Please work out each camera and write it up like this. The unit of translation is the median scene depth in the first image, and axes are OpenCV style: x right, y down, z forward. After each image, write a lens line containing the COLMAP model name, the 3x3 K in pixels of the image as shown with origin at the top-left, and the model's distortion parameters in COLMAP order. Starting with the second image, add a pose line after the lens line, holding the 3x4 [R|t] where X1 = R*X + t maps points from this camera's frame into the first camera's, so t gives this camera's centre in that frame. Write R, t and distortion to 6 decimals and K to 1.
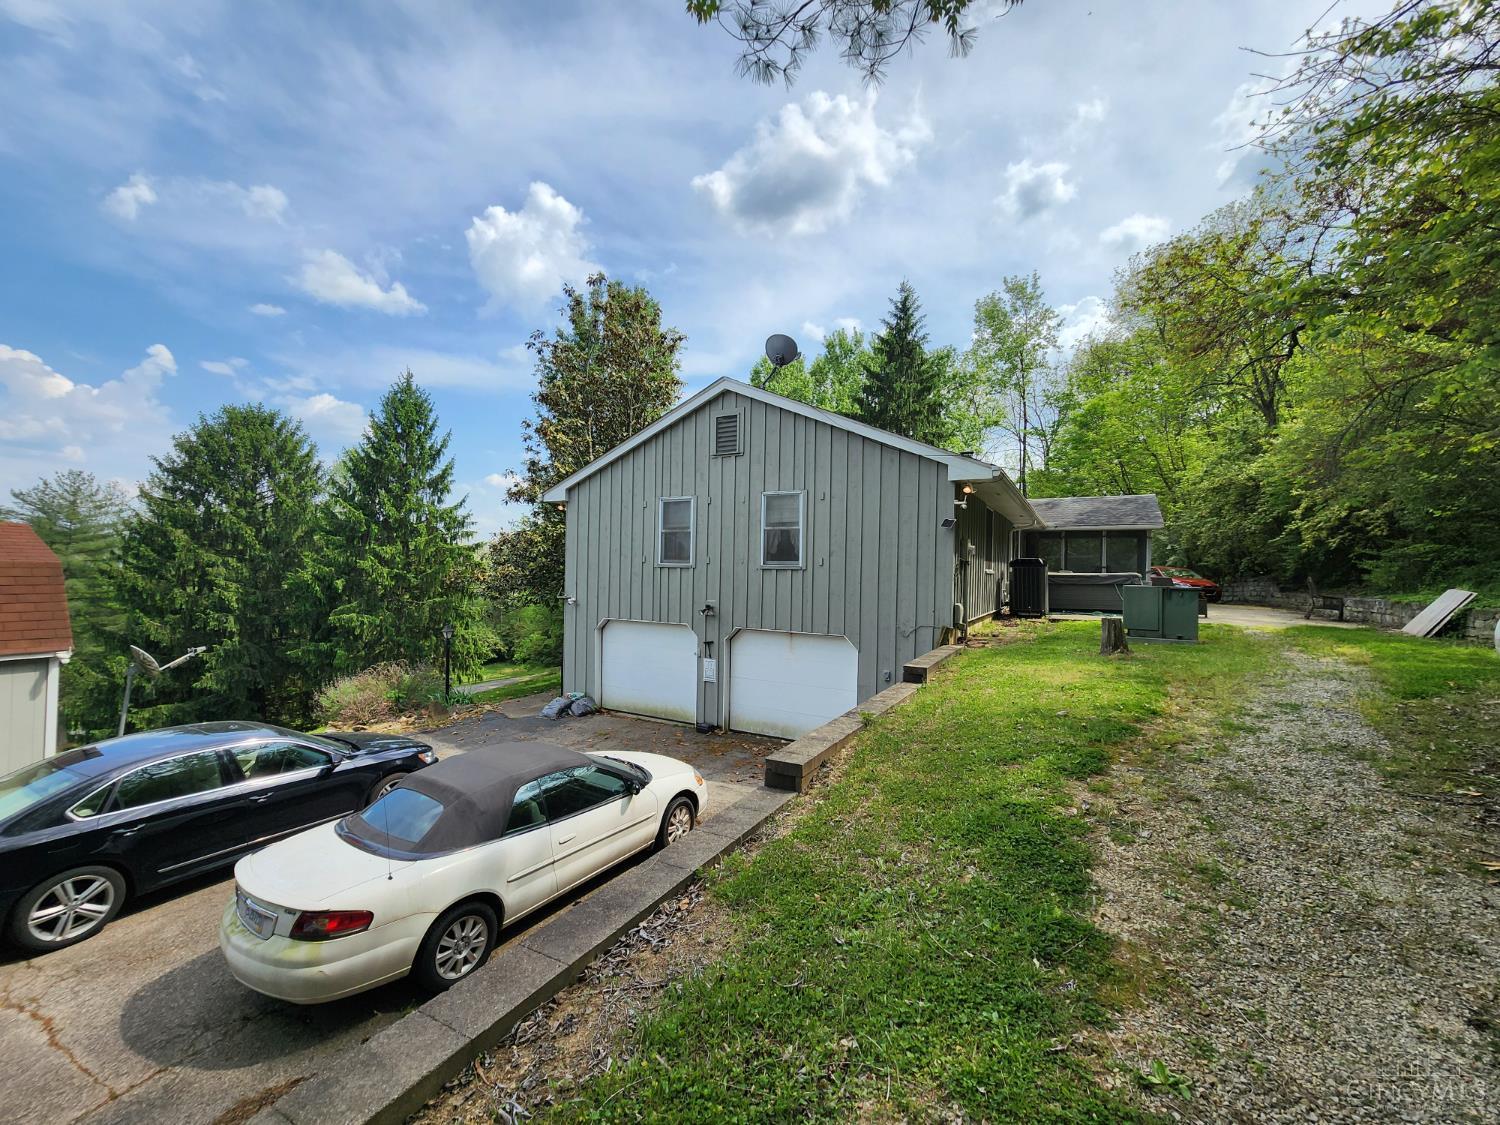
lens RADIAL K [[615.2, 0, 748.9], [0, 615.2, 563.9], [0, 0, 1]] dist [0.002271, 0.000221]
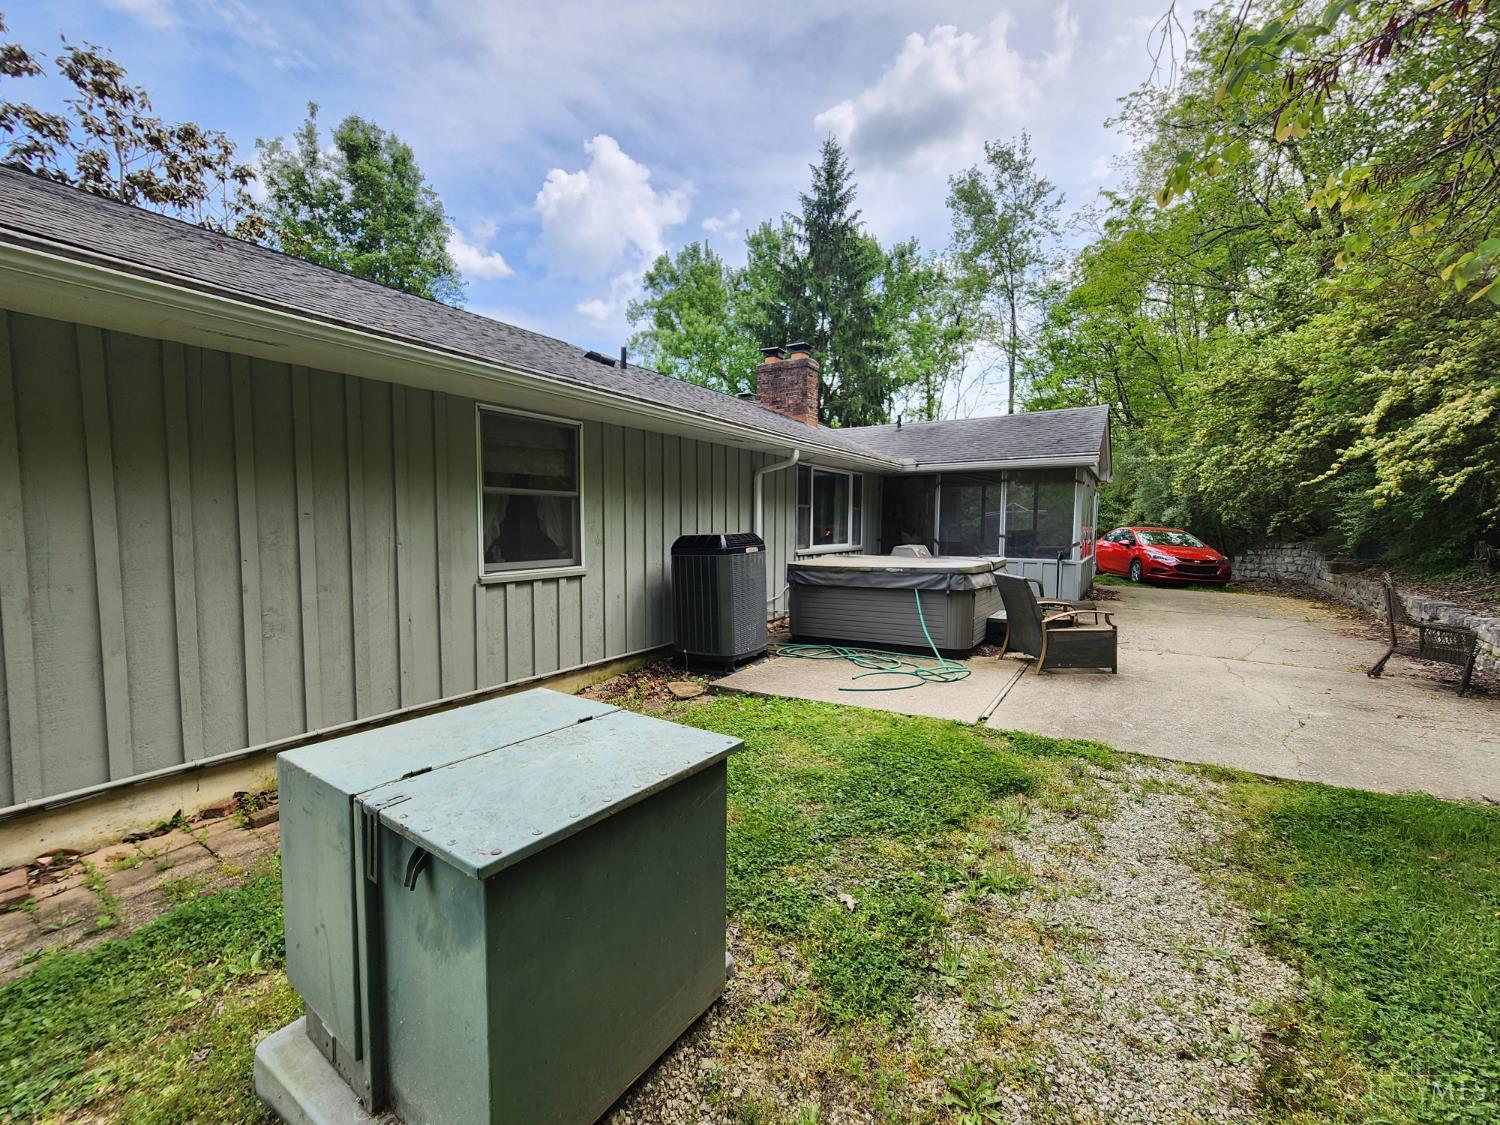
lens RADIAL K [[615.2, 0, 753.2], [0, 615.2, 558.8], [0, 0, 1]] dist [0.002271, 0.000221]
pose [[0.997976, -0.012308, -0.062396, 0.201894], [0.016583, 0.997516, 0.068459, -0.008238], [0.061398, -0.069355, 0.995701, 0.222570]]
